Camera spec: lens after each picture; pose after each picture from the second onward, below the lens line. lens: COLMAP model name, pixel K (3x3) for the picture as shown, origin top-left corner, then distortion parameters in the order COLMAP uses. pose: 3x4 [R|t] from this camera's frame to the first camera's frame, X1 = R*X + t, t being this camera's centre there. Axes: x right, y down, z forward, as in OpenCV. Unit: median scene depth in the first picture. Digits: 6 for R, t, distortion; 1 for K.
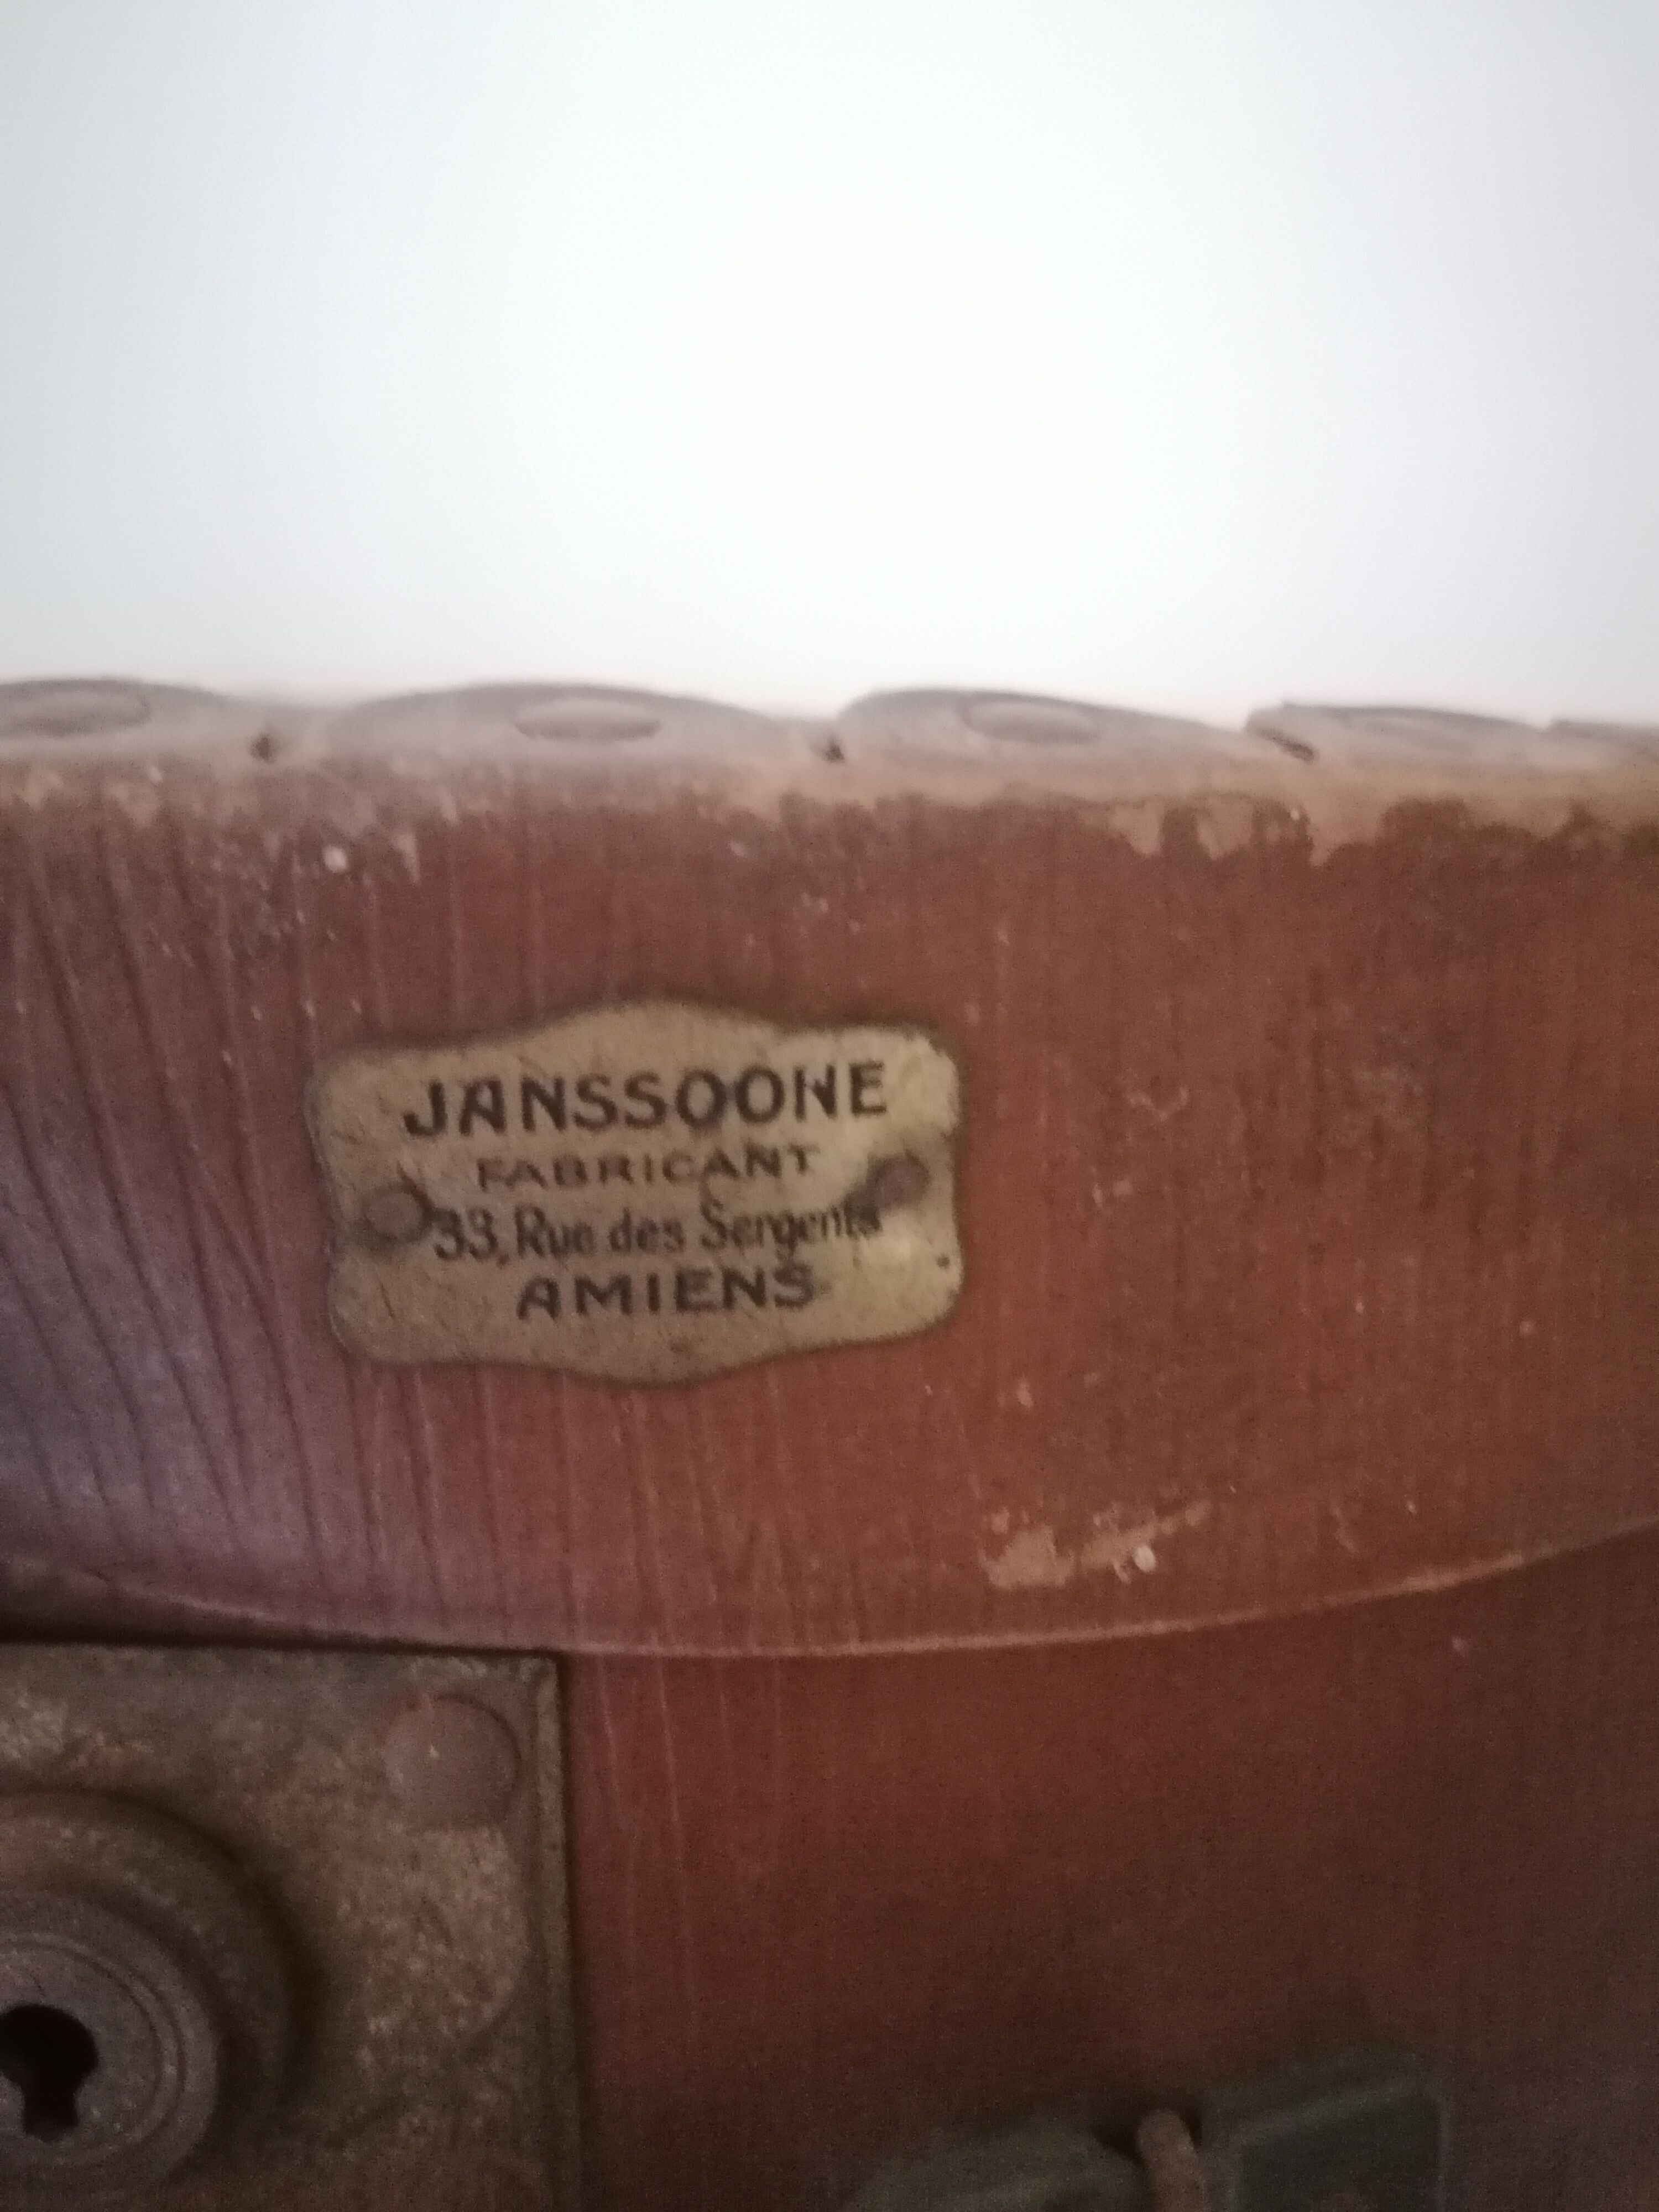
lens RADIAL K [[1682.6, 0, 834.8], [0, 1682.6, 1095.9], [0, 0, 1]] dist [0.100040, -0.137506]
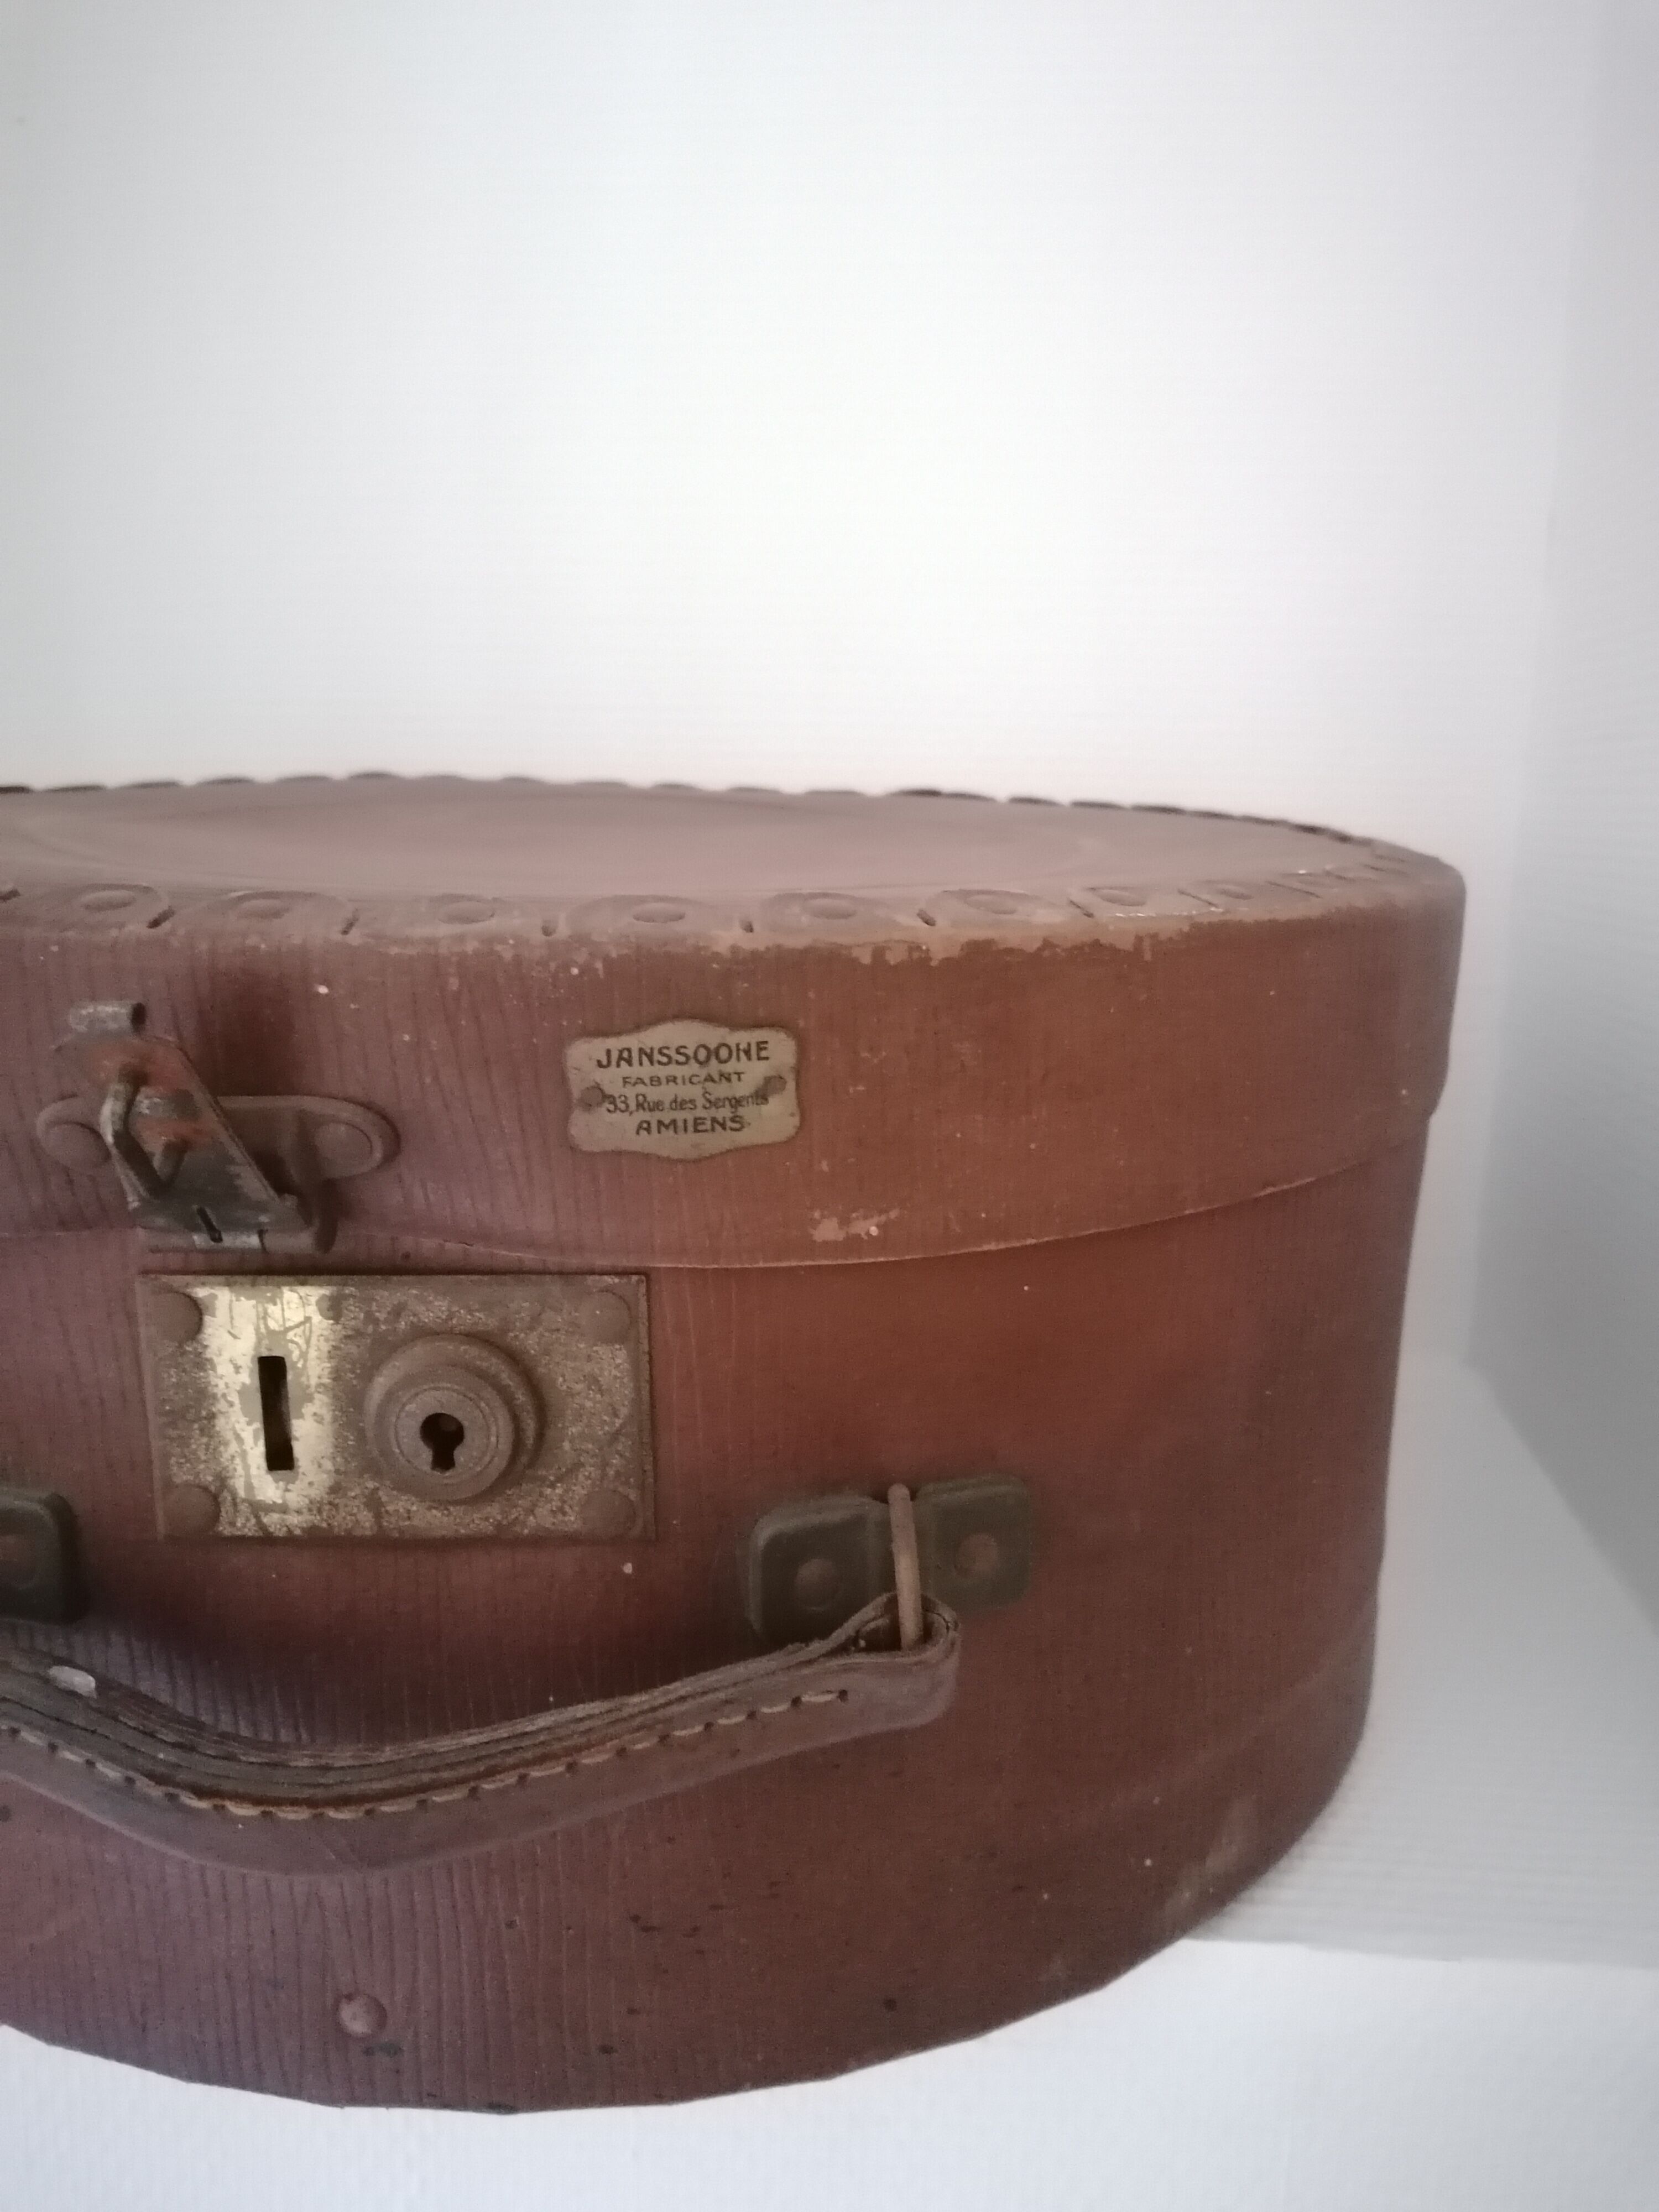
lens RADIAL K [[1682.6, 0, 834.8], [0, 1682.6, 1095.9], [0, 0, 1]] dist [0.100040, -0.137506]
pose [[0.999926, -0.003905, 0.011545, 0.102142], [0.003678, 0.999801, 0.019625, 0.015602], [-0.011619, -0.019581, 0.999741, -1.709832]]
